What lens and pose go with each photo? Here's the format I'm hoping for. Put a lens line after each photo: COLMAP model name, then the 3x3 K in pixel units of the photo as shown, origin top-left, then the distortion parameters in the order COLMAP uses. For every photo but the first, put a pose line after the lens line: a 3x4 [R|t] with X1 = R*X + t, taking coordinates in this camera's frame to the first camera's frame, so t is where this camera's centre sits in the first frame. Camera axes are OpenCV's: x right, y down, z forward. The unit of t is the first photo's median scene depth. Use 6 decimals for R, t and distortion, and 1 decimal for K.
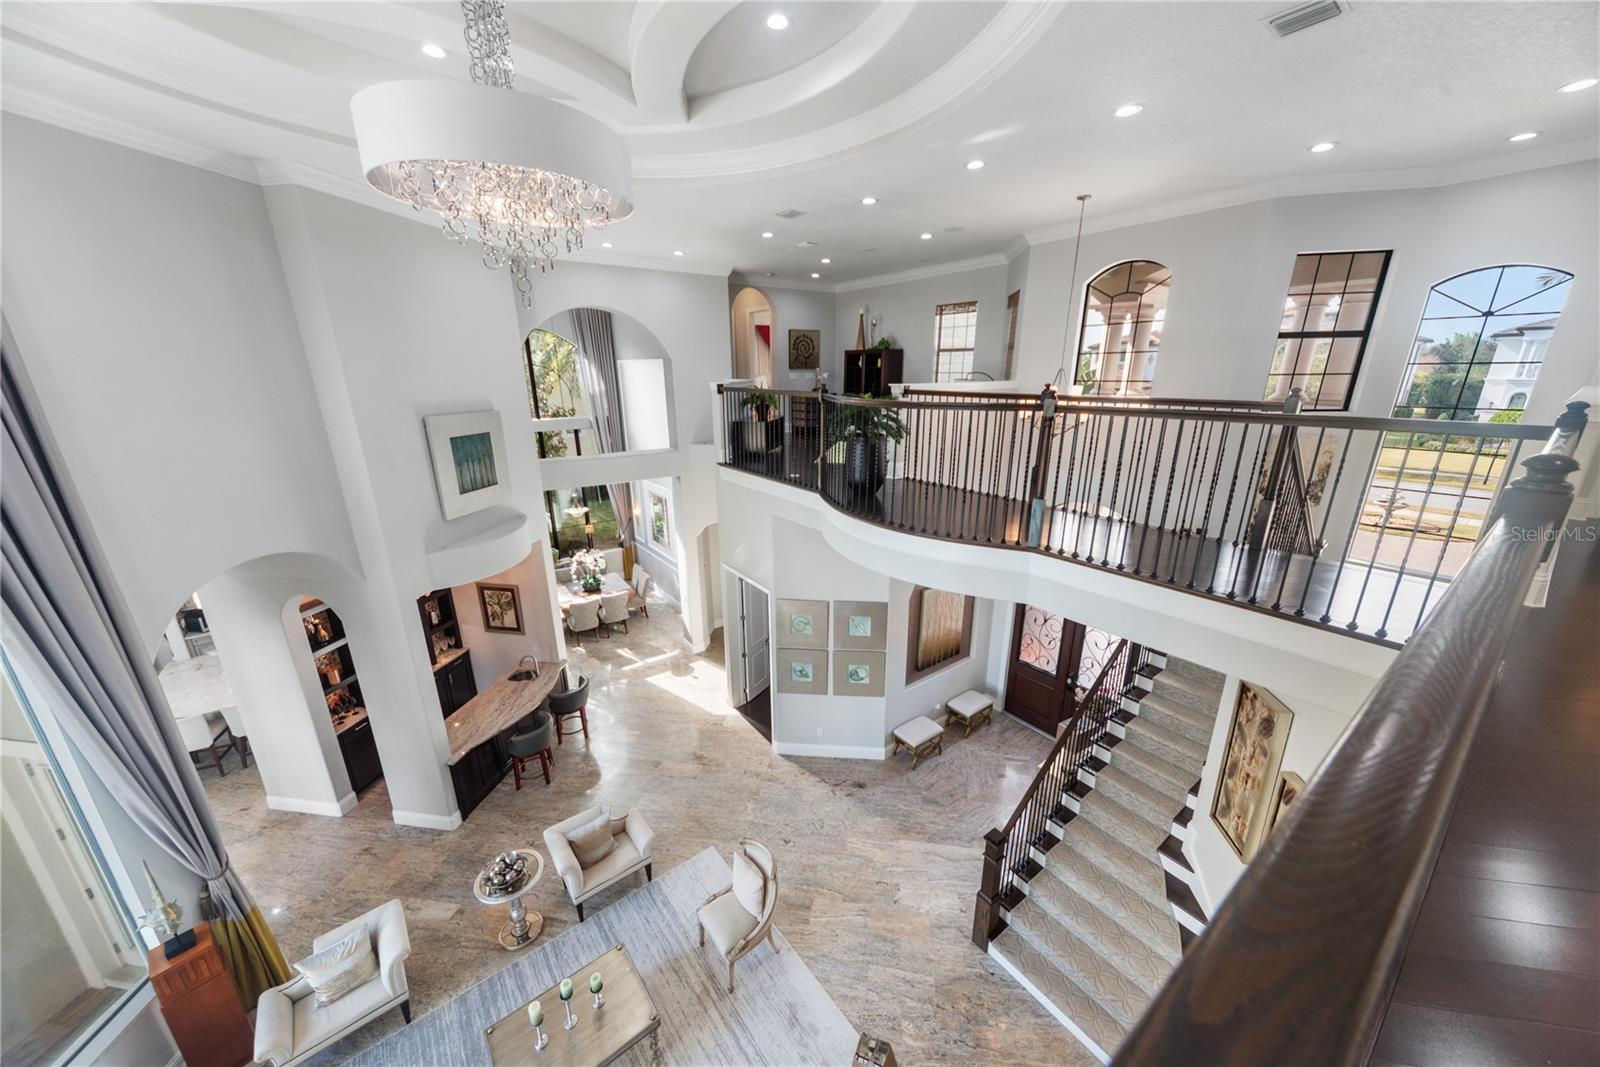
lens RADIAL K [[550.9, 0, 808.4], [0, 550.9, 538.2], [0, 0, 1]] dist [0.006550, 0.000051]
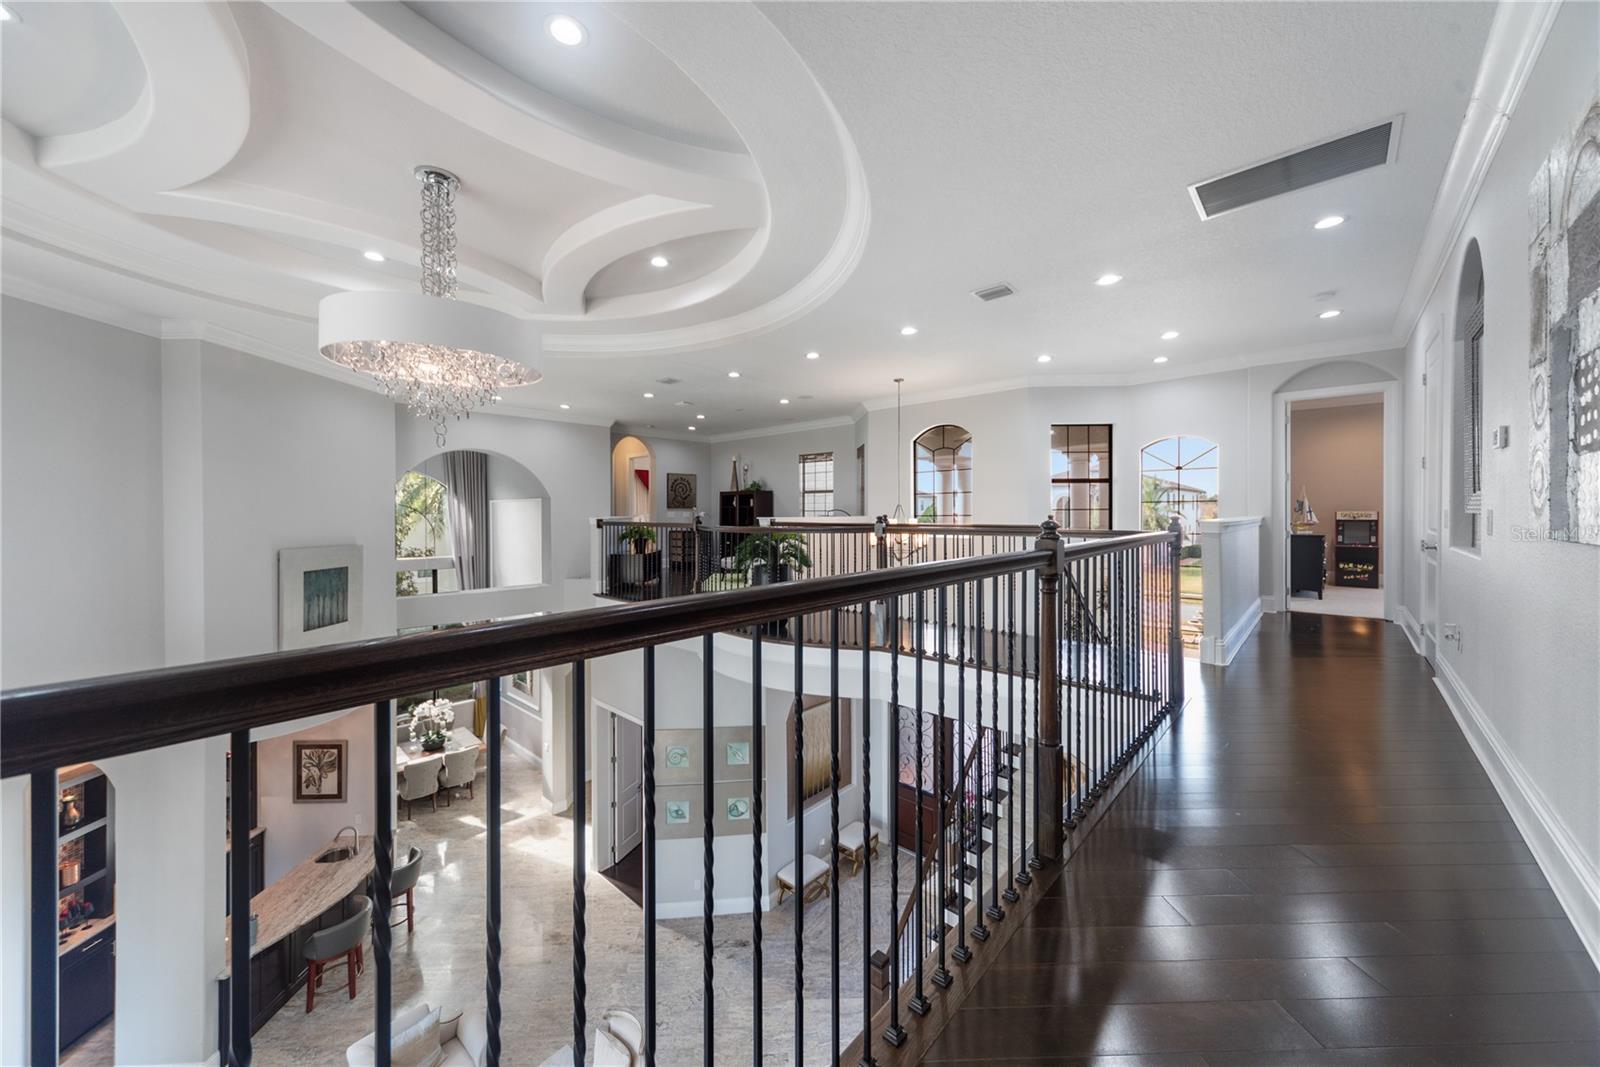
lens RADIAL K [[574.9, 0, 801.4], [0, 574.9, 516.5], [0, 0, 1]] dist [0.008247, 0.000064]
pose [[0.981091, -0.001999, 0.193535, 0.005498], [0.057936, 0.957129, -0.283809, 0.047834], [-0.184671, 0.289655, 0.939147, -0.103098]]
